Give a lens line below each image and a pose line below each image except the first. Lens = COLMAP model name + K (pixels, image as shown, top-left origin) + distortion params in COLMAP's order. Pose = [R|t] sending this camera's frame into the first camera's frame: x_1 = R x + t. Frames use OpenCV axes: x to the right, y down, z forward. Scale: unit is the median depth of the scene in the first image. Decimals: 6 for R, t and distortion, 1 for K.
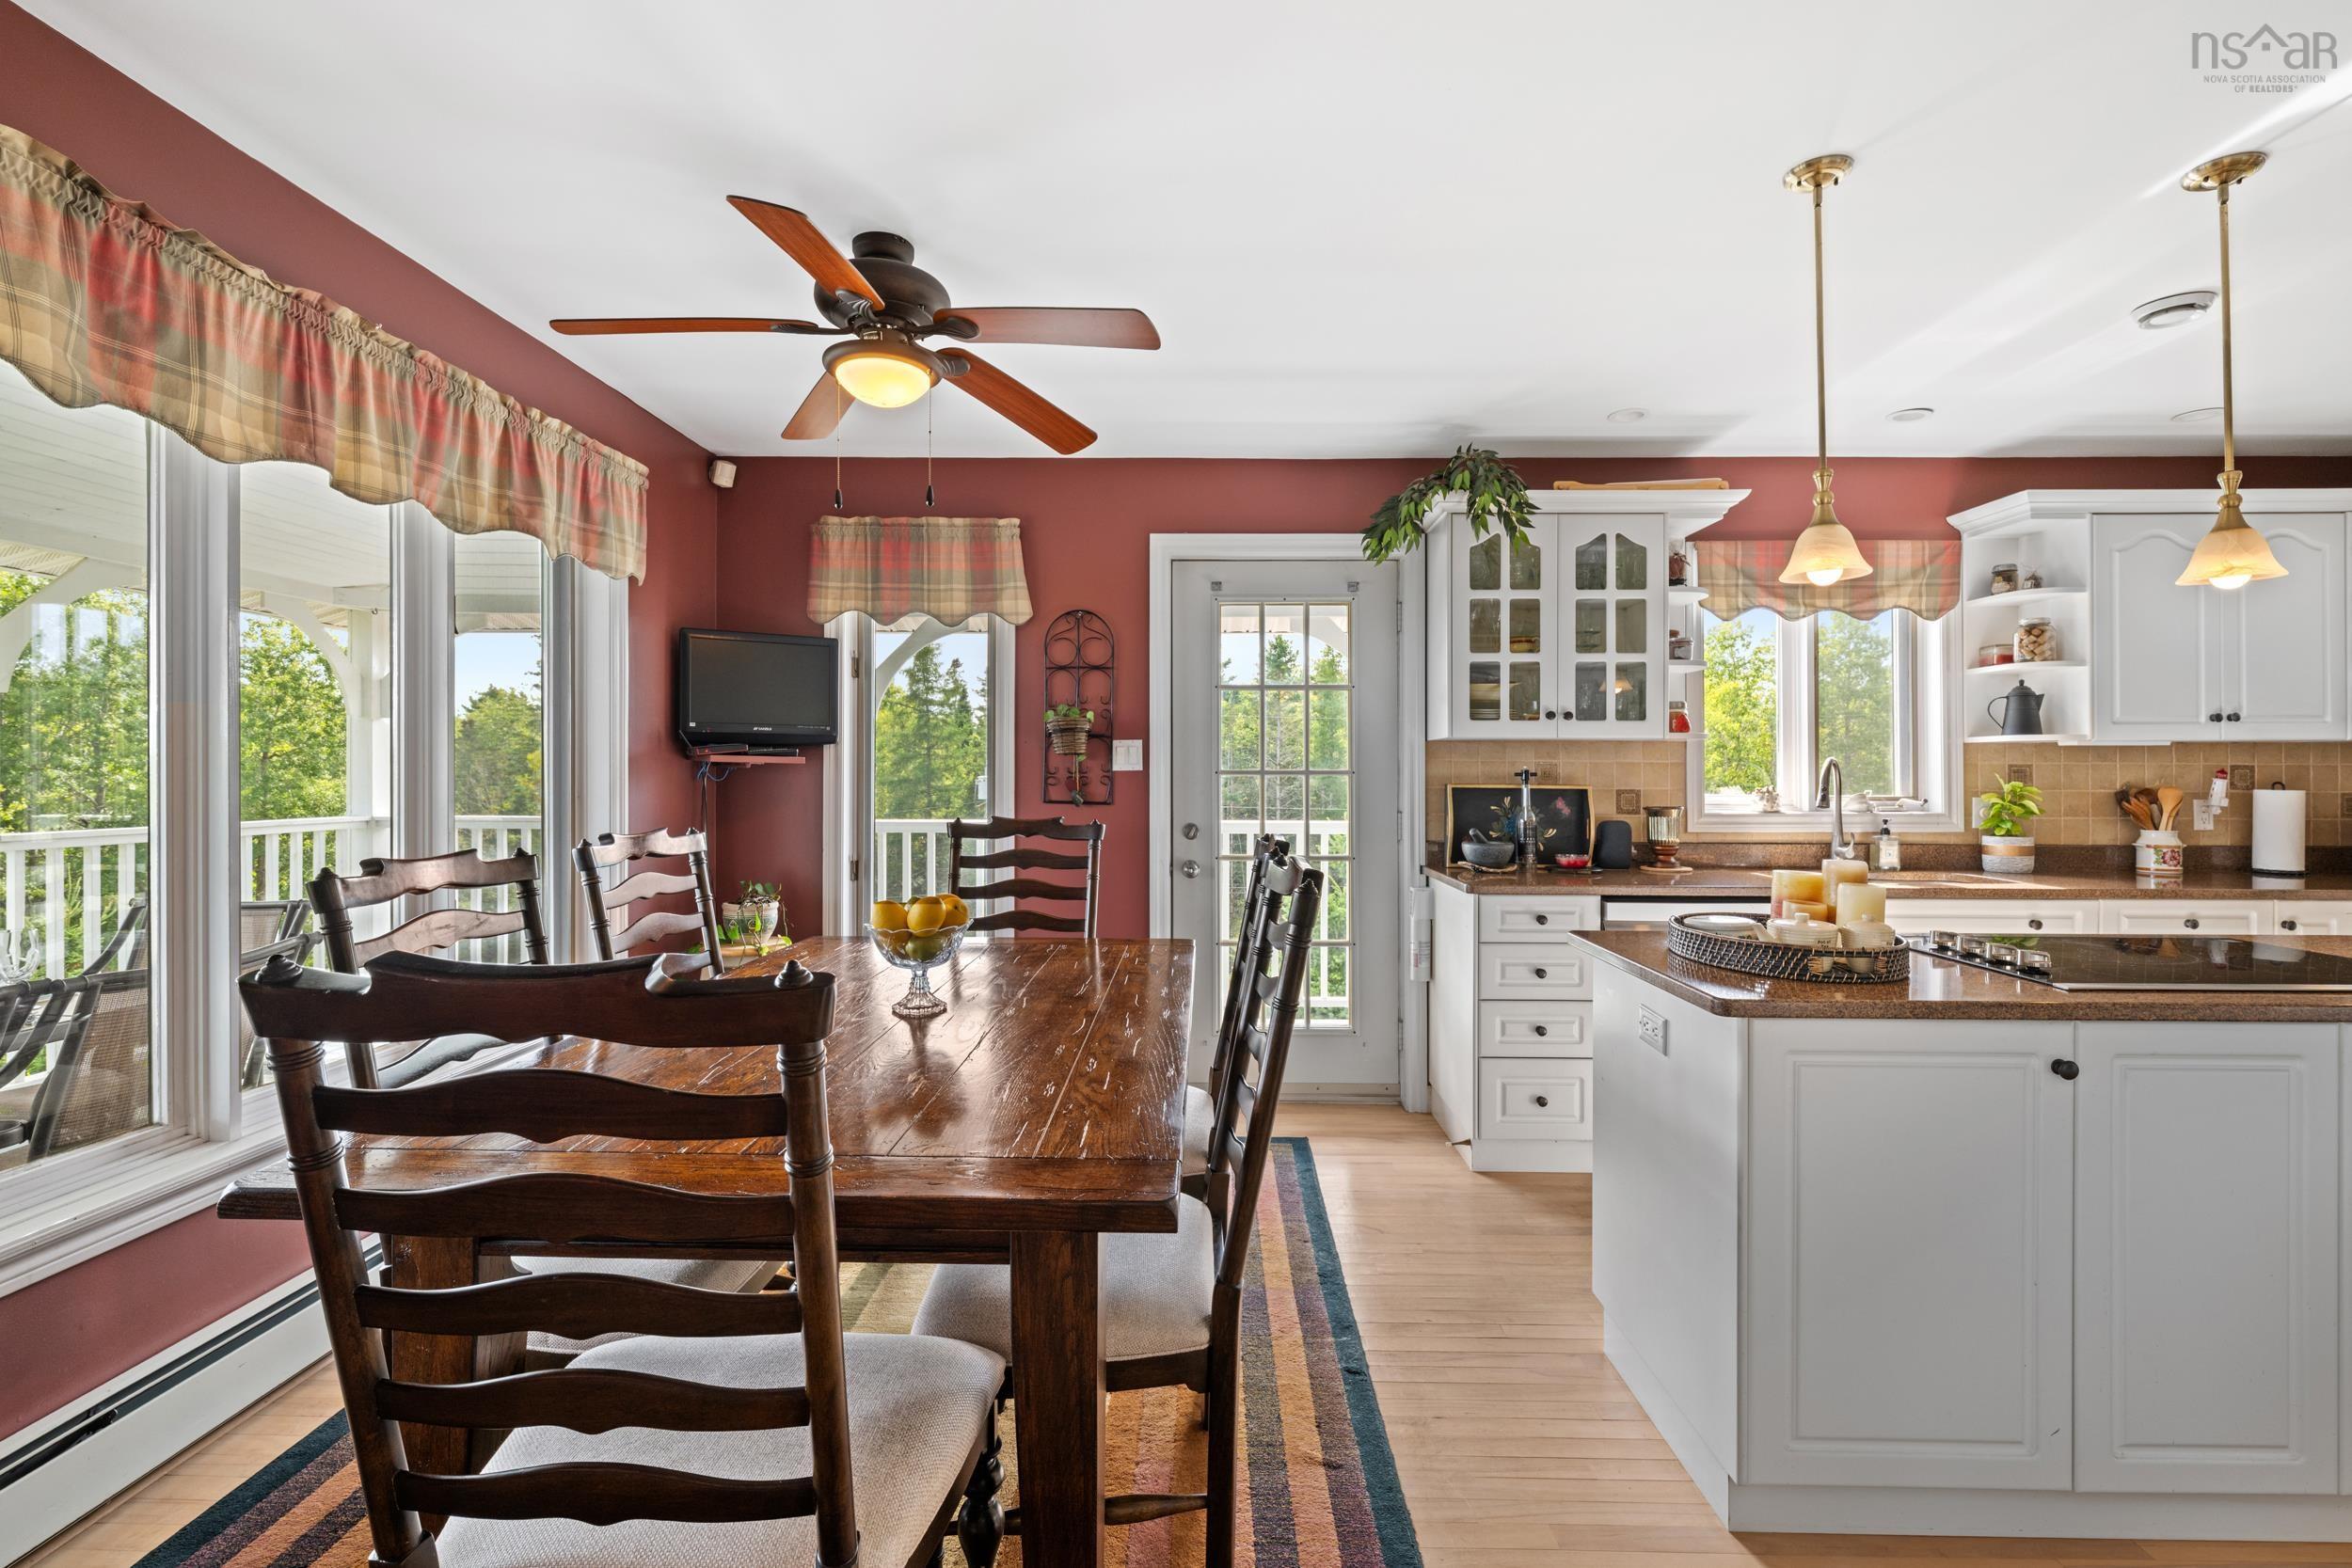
lens RADIAL K [[1041.1, 0, 1182.2], [0, 1041.1, 773.0], [0, 0, 1]] dist [0.001533, 0.000870]
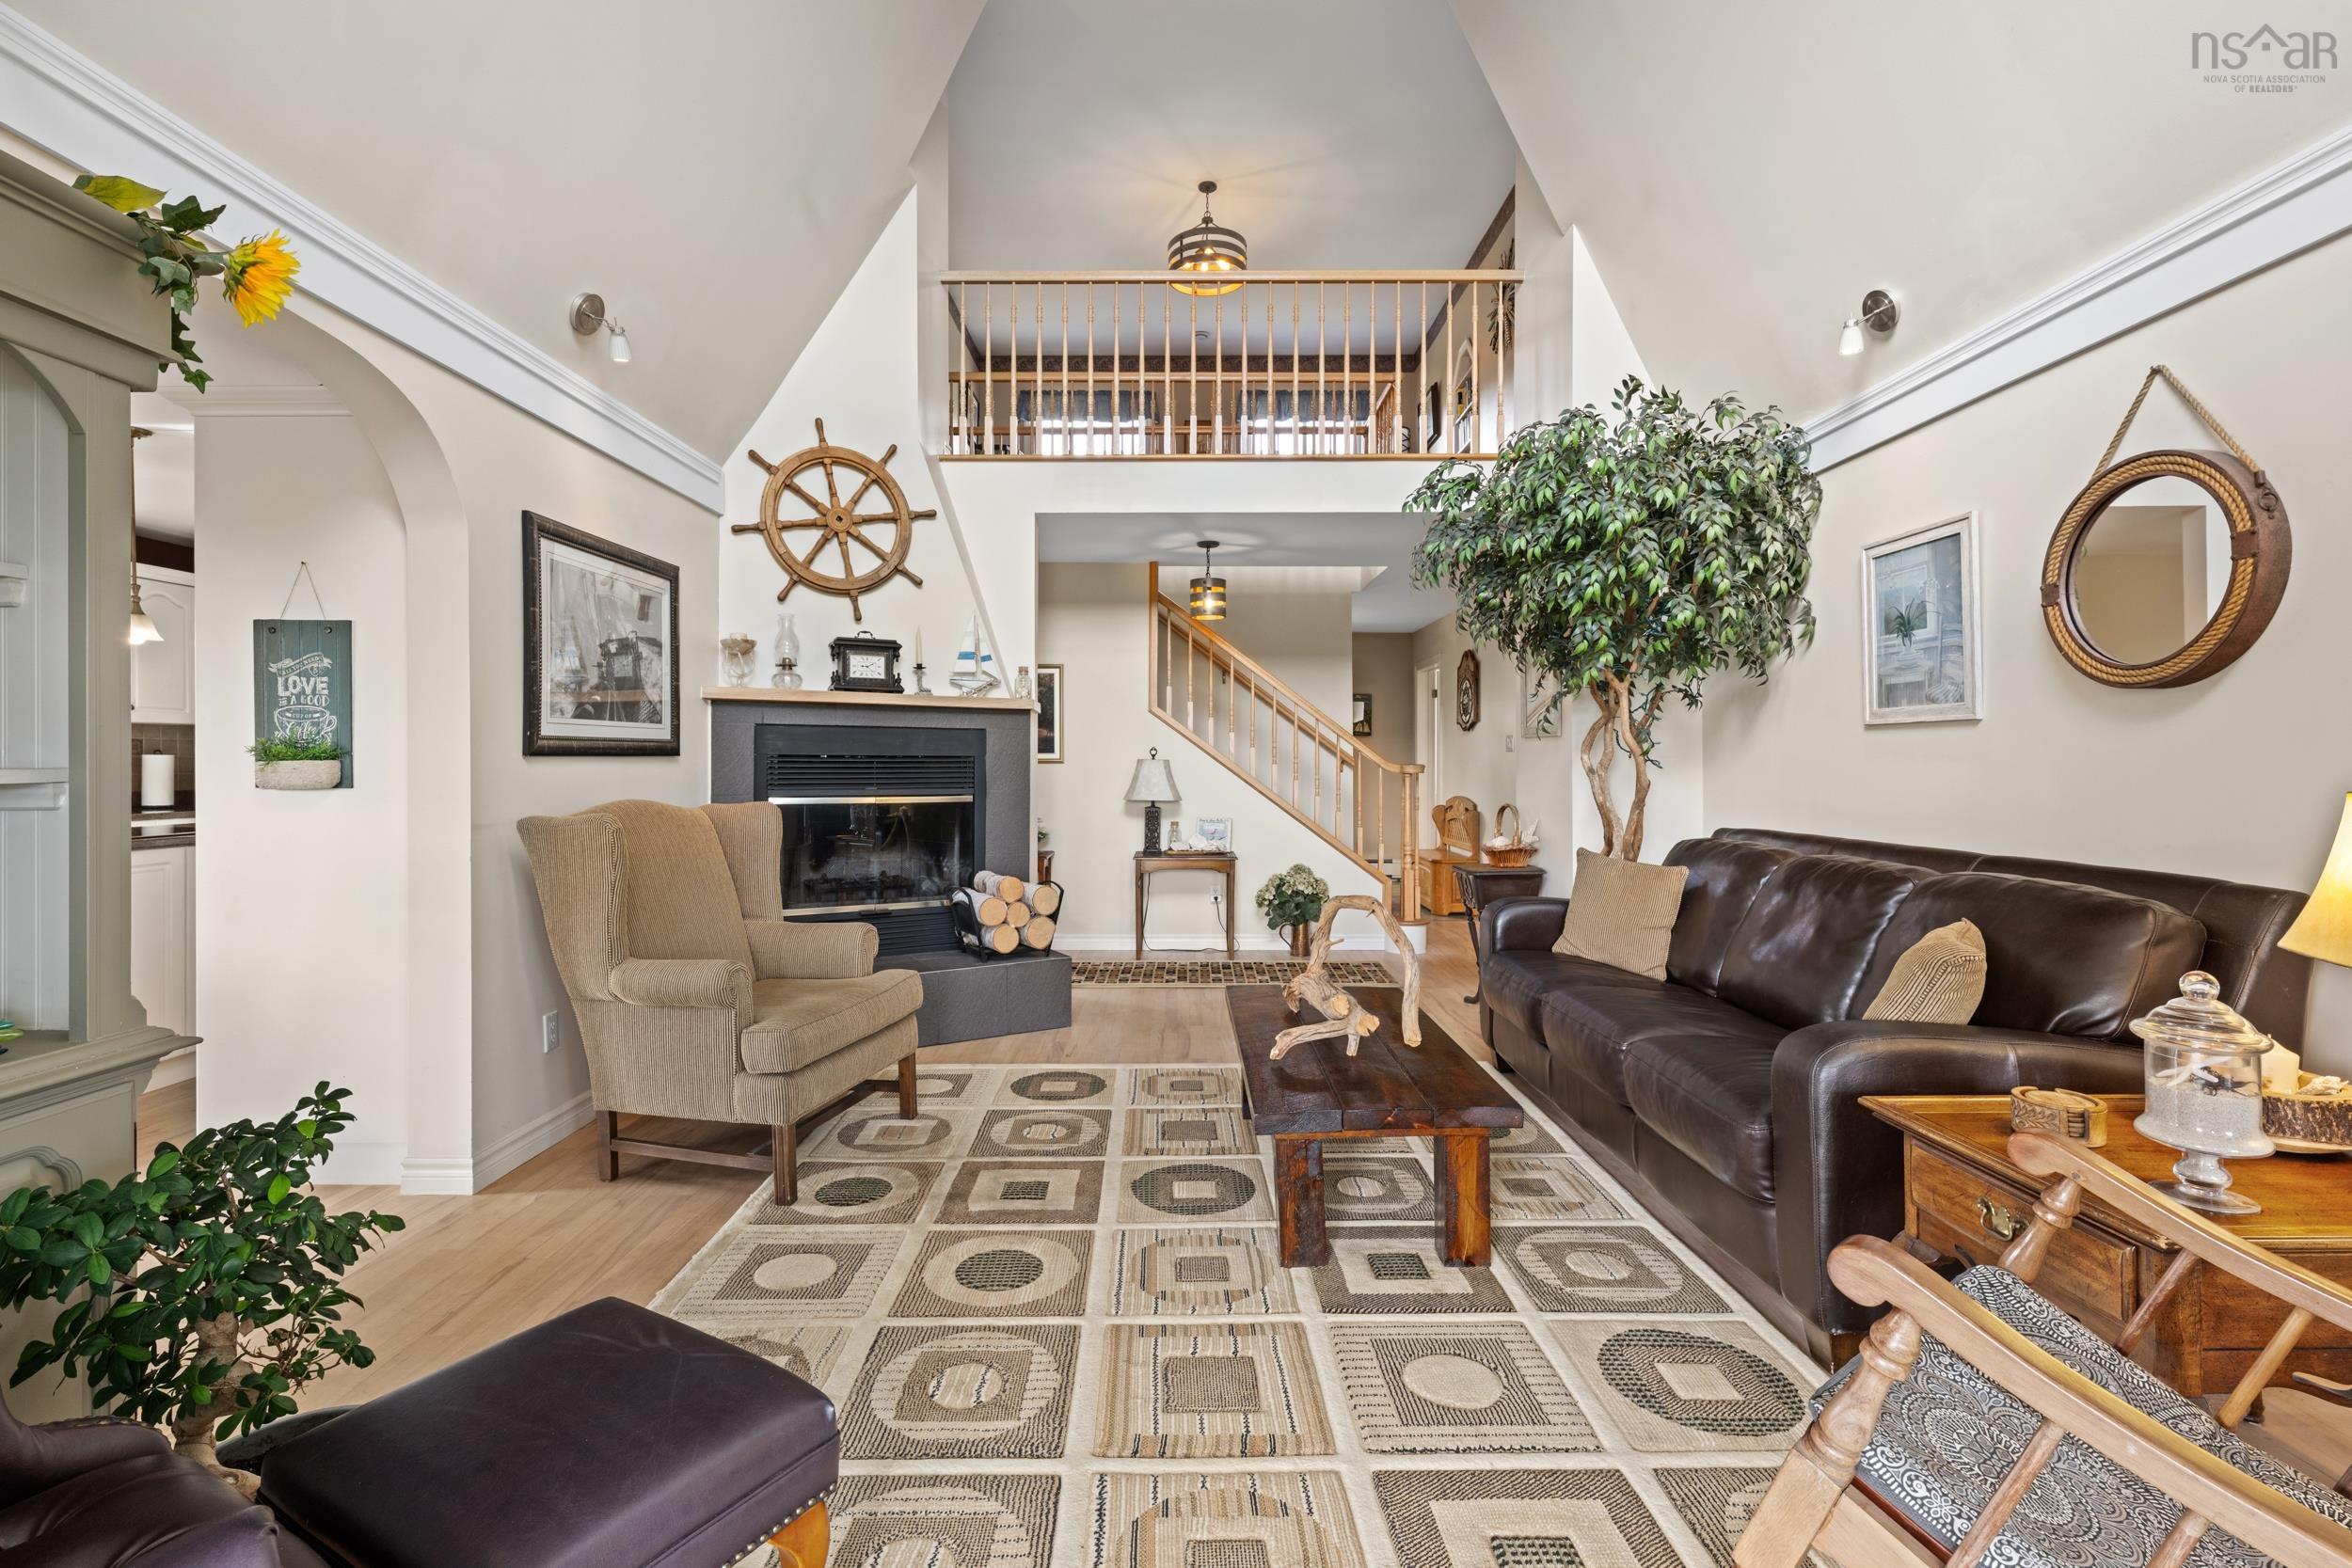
lens RADIAL K [[1041.1, 0, 1171.0], [0, 1041.1, 763.9], [0, 0, 1]] dist [0.001533, 0.000870]
pose [[-0.013265, -0.004247, 0.999903, -0.563758], [-0.000717, 0.999991, 0.004238, 0.020536], [-0.999912, -0.000661, -0.013268, -0.526302]]
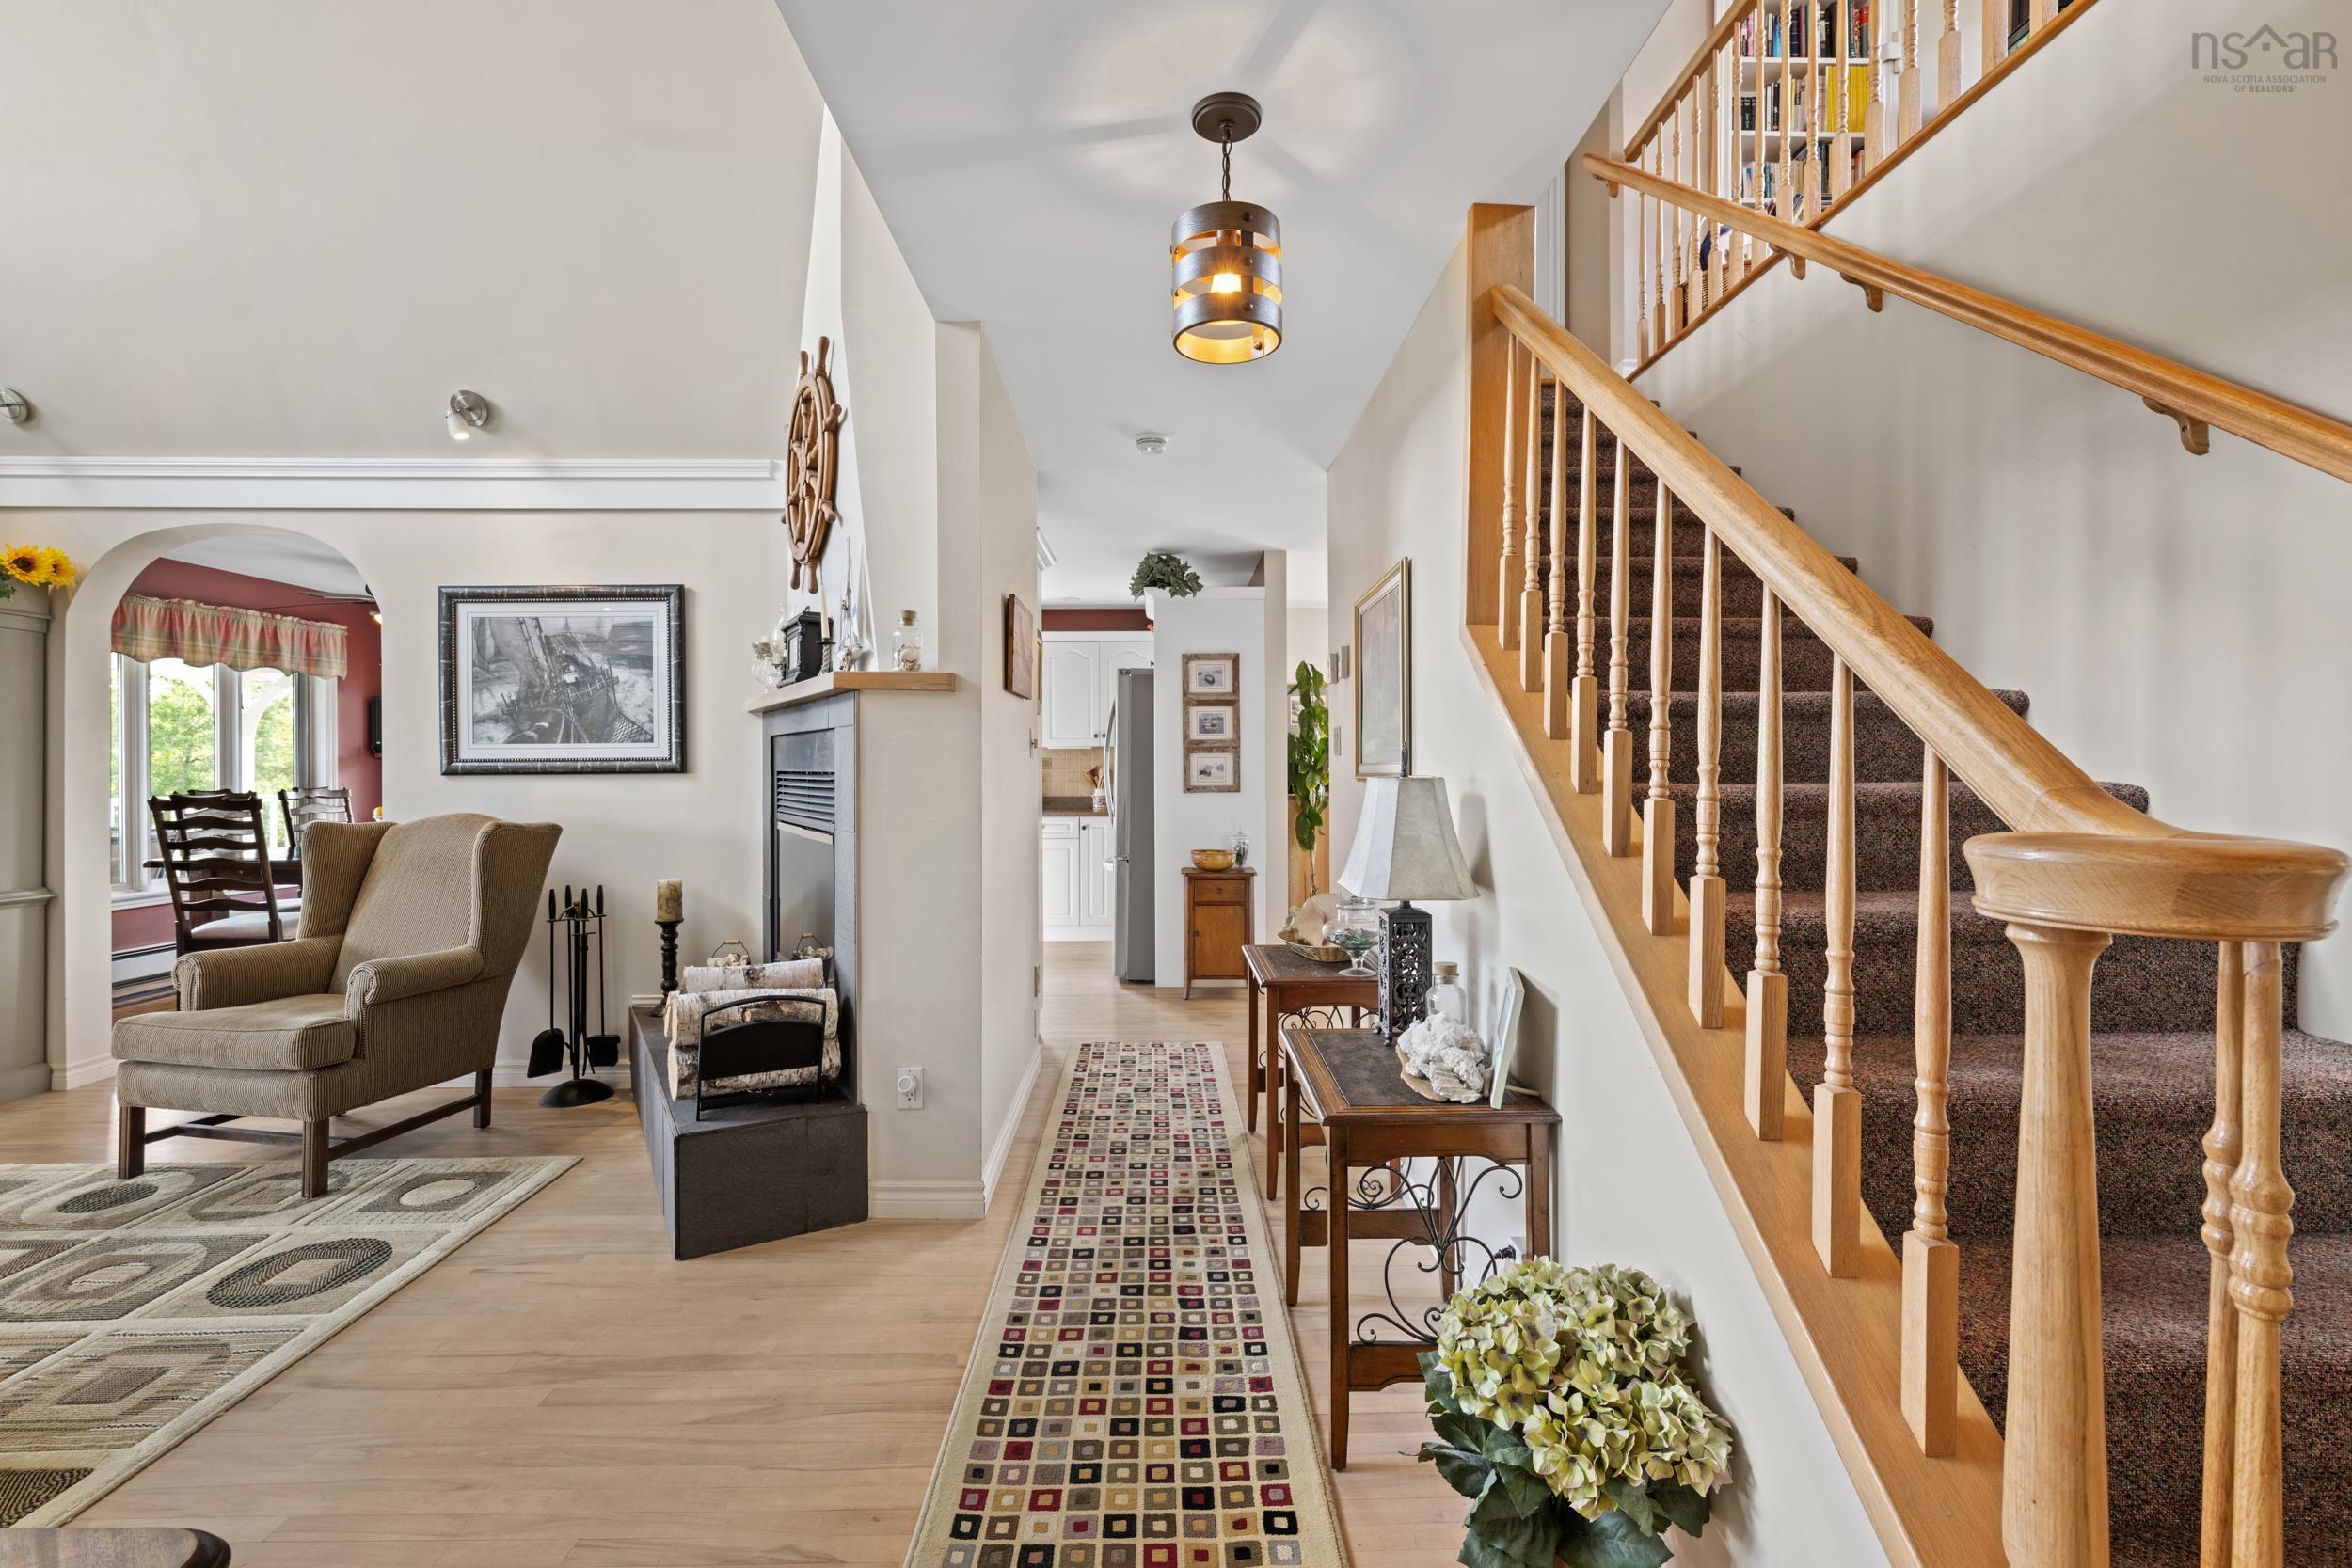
lens RADIAL K [[1041.1, 0, 1170.4], [0, 1041.1, 774.2], [0, 0, 1]] dist [0.001533, 0.000870]
pose [[0.999517, -0.008768, 0.029826, 1.070207], [0.008587, 0.999944, 0.006189, 0.015897], [-0.029879, -0.005930, 0.999536, -1.153767]]
